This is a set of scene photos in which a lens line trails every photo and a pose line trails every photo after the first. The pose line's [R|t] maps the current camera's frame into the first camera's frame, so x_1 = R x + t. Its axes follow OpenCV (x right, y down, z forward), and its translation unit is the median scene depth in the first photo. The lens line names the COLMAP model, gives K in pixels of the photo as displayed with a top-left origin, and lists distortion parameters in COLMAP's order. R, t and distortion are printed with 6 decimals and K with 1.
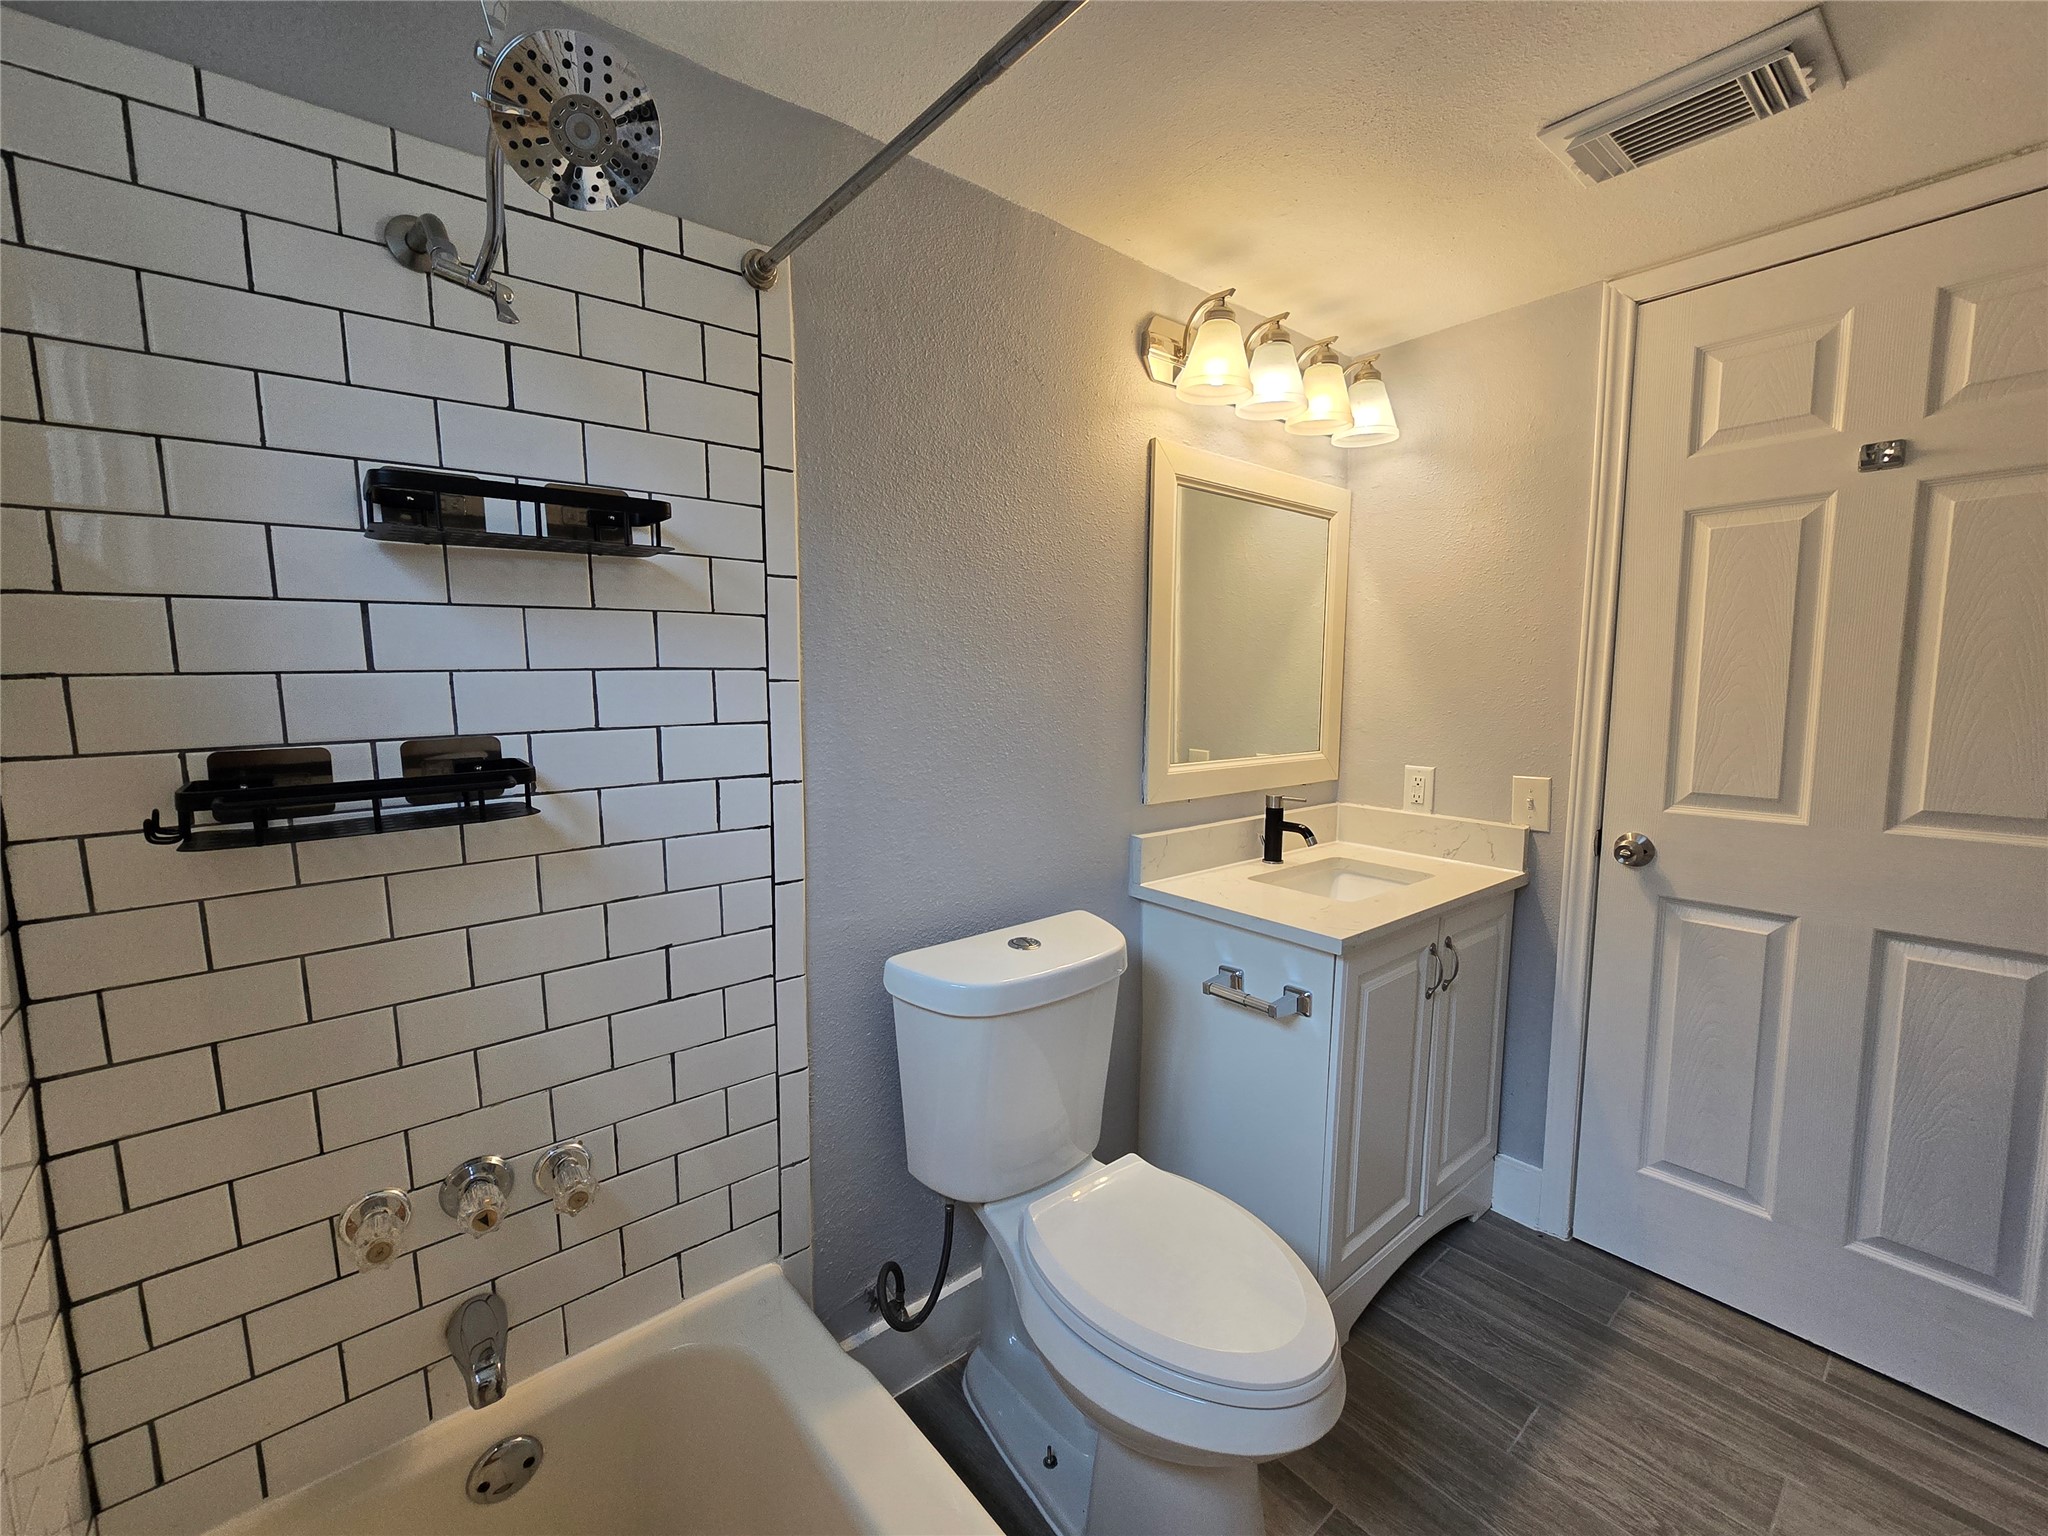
lens RADIAL K [[838.1, 0, 1036.0], [0, 838.1, 777.0], [0, 0, 1]] dist [-0.005101, 0.001437]
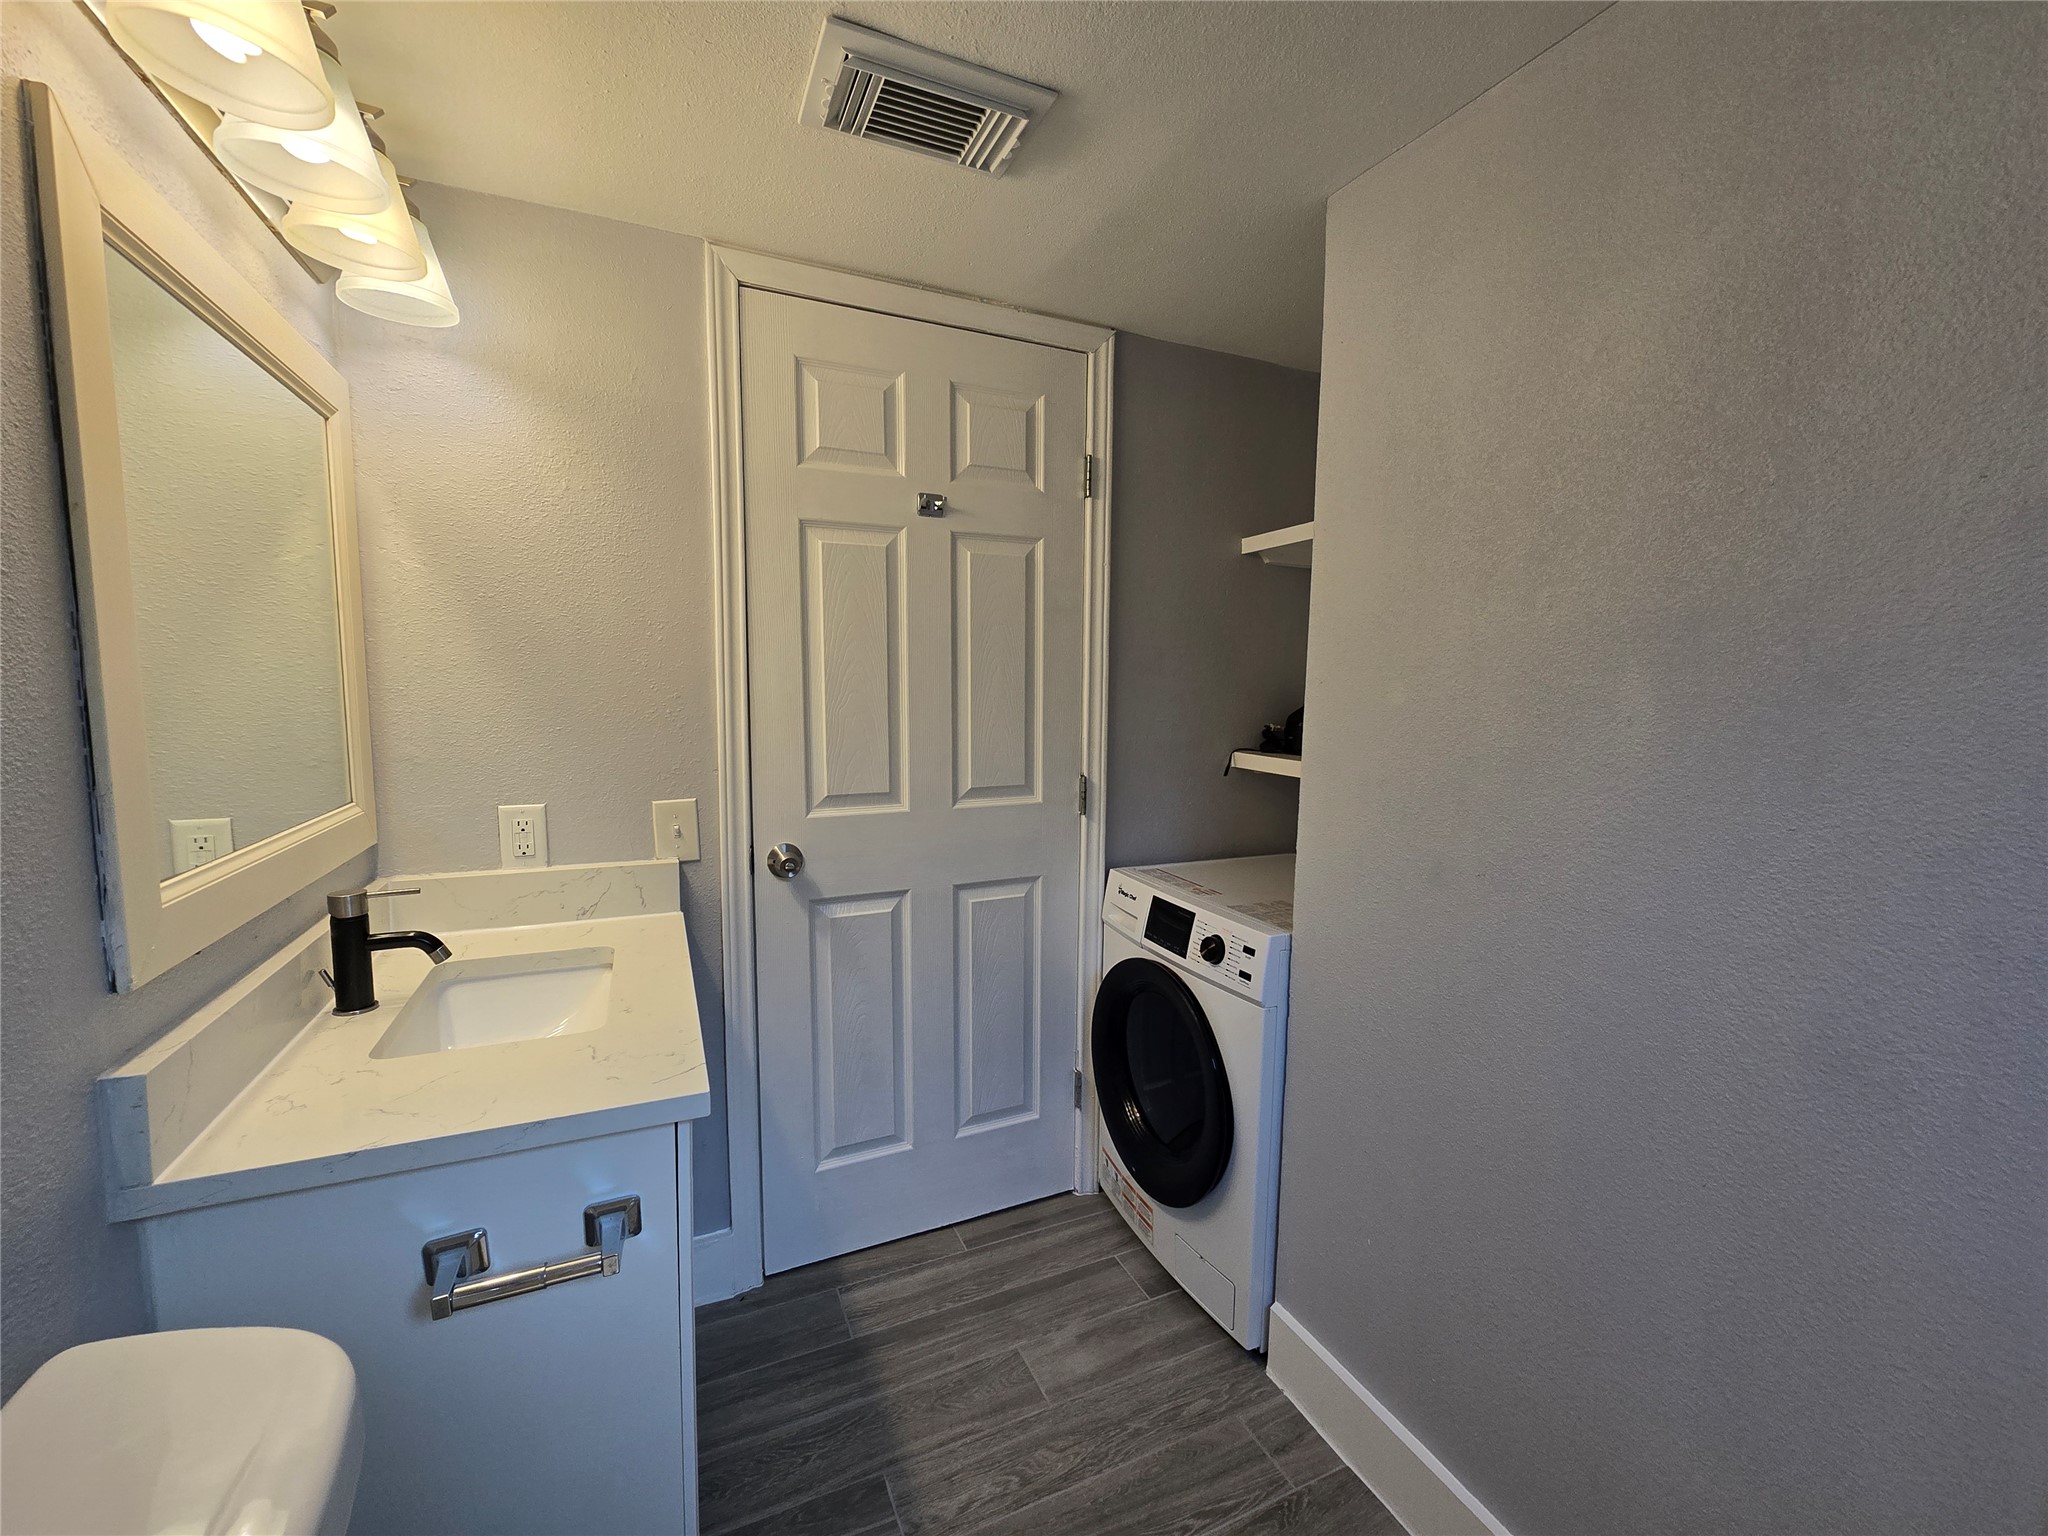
lens RADIAL K [[838.1, 0, 1024.2], [0, 838.1, 771.9], [0, 0, 1]] dist [-0.005101, 0.001437]
pose [[0.270159, -0.103058, 0.957284, -0.150800], [0.102066, 0.991718, 0.077960, -0.070571], [-0.957390, 0.076644, 0.278441, 0.502741]]
